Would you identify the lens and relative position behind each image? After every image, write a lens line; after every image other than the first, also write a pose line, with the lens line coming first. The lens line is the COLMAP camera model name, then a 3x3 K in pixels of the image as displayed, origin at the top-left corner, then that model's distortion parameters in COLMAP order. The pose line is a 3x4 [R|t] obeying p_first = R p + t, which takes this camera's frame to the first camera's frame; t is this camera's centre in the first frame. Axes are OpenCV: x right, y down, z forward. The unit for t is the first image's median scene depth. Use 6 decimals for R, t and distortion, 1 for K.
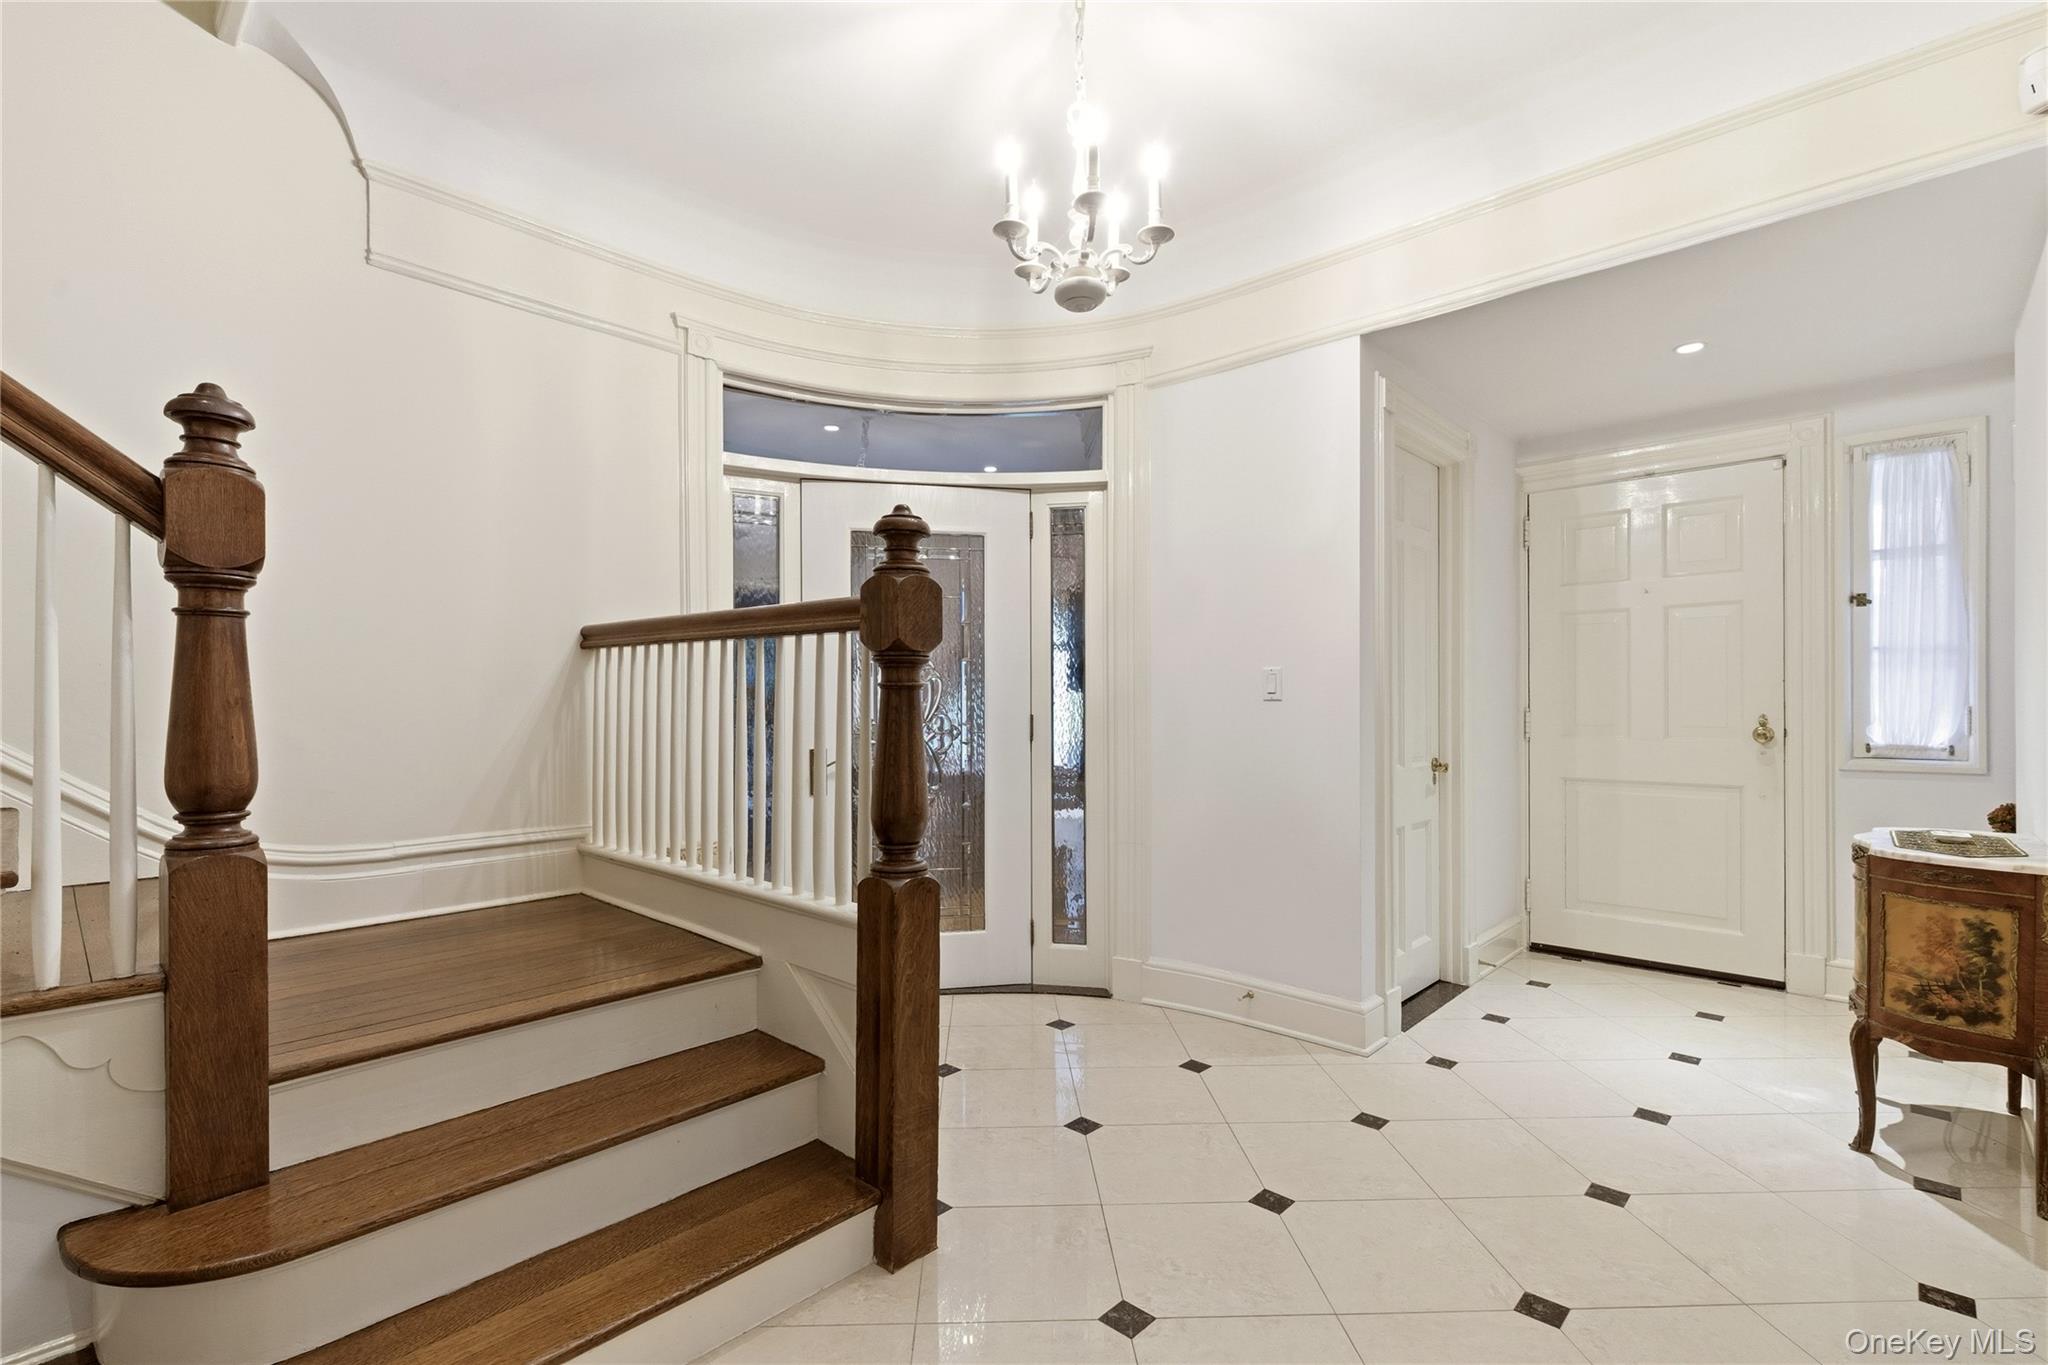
lens RADIAL K [[936.6, 0, 1014.7], [0, 936.6, 688.8], [0, 0, 1]] dist [0.001164, -0.000121]
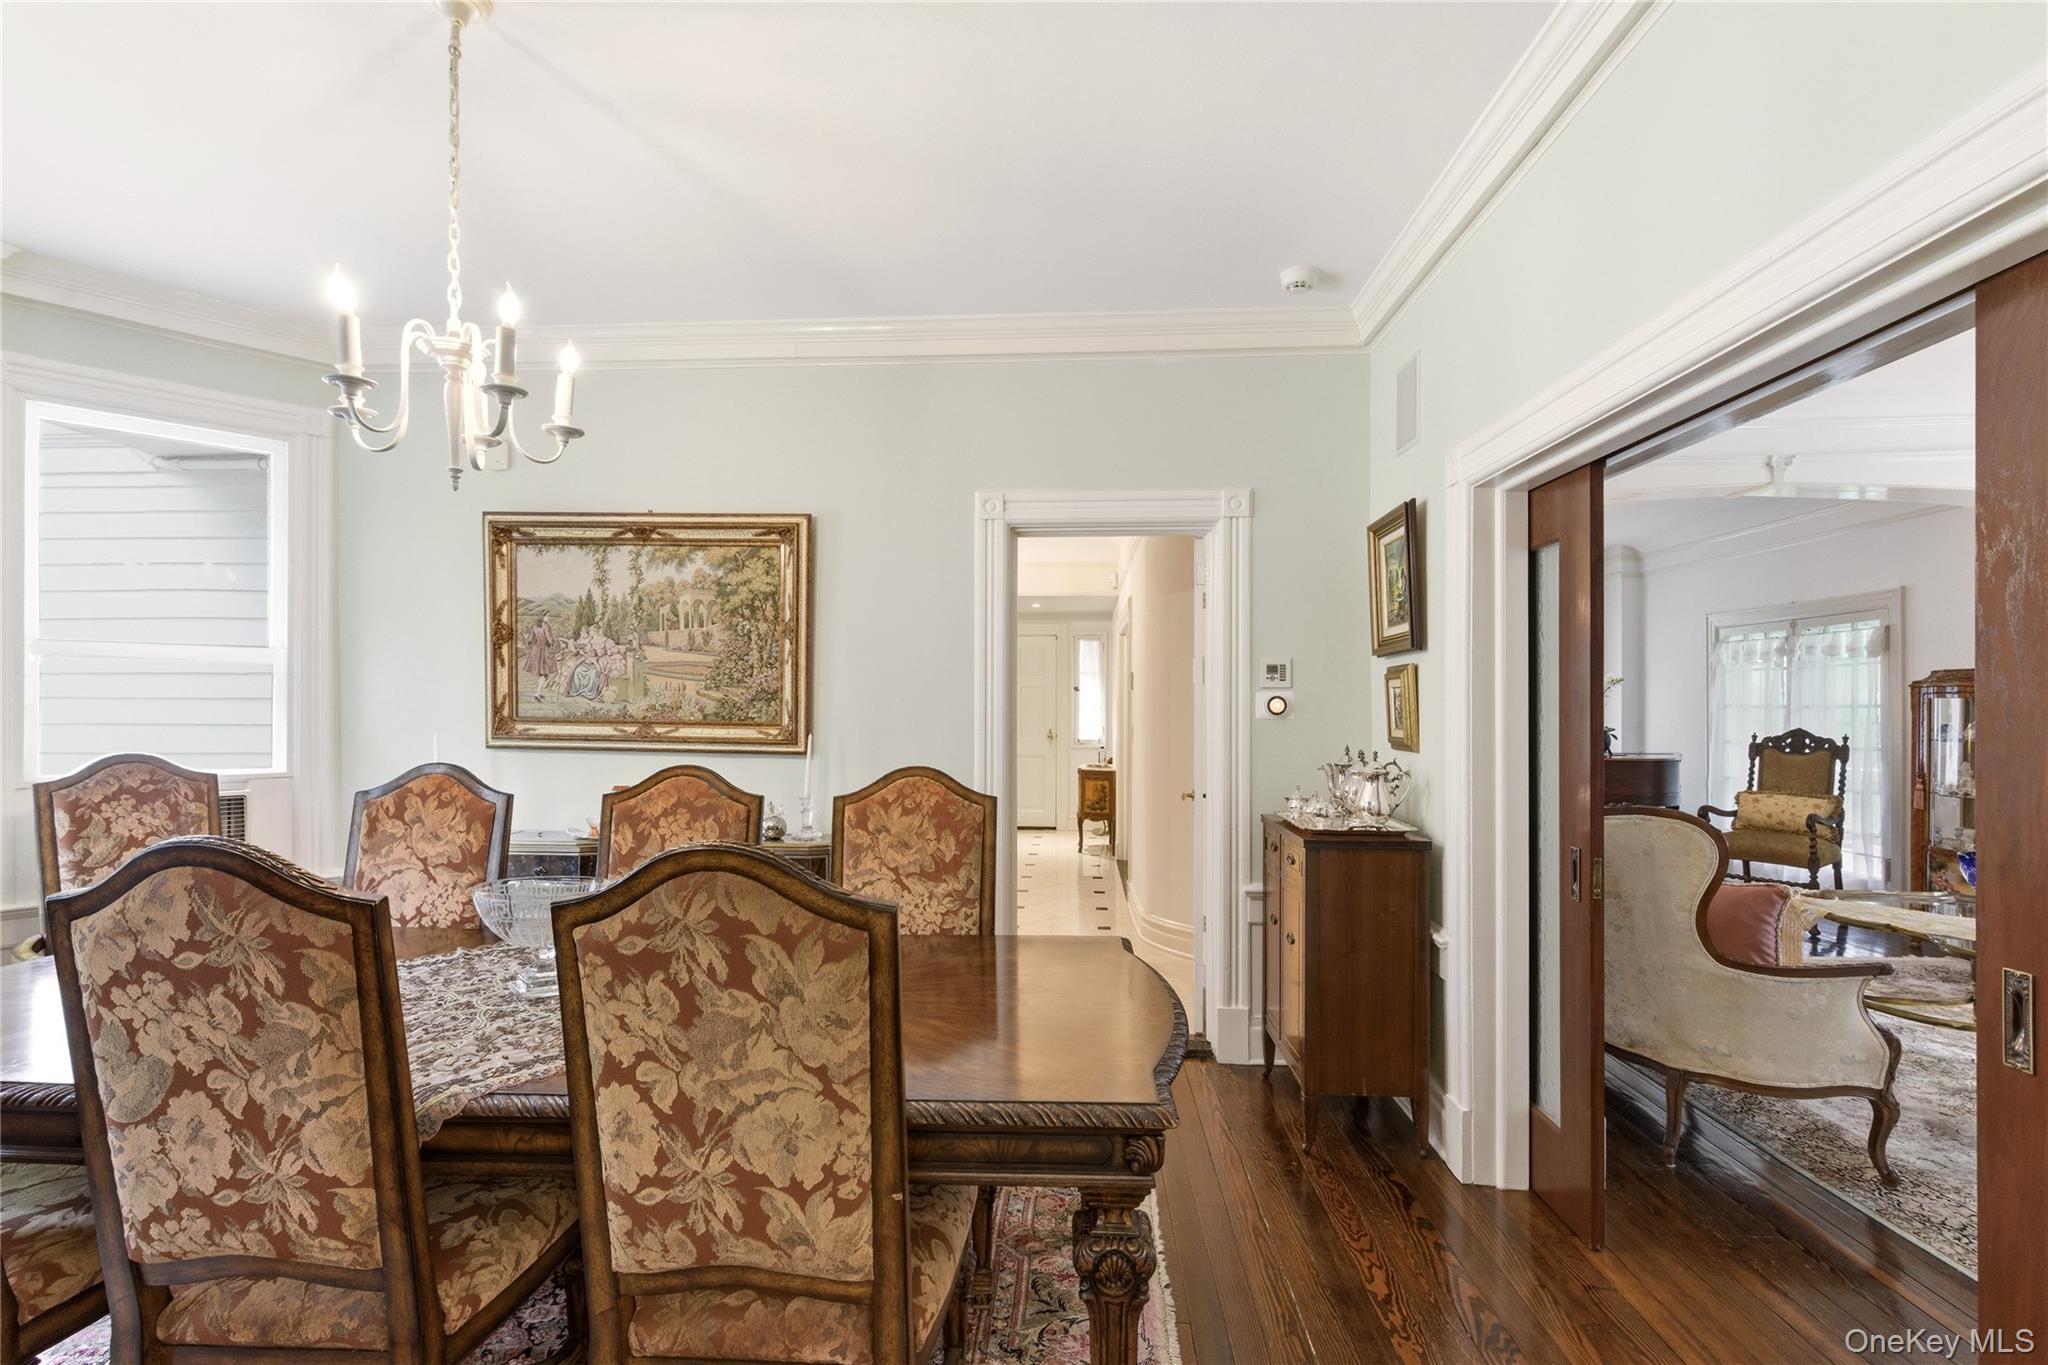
lens RADIAL K [[936.6, 0, 1027.3], [0, 936.6, 699.0], [0, 0, 1]] dist [0.001164, -0.000121]
pose [[0.765406, 0.005240, 0.643526, -1.451935], [-0.002218, 0.999982, -0.005505, -0.067933], [-0.643543, 0.002787, 0.765404, -1.502719]]
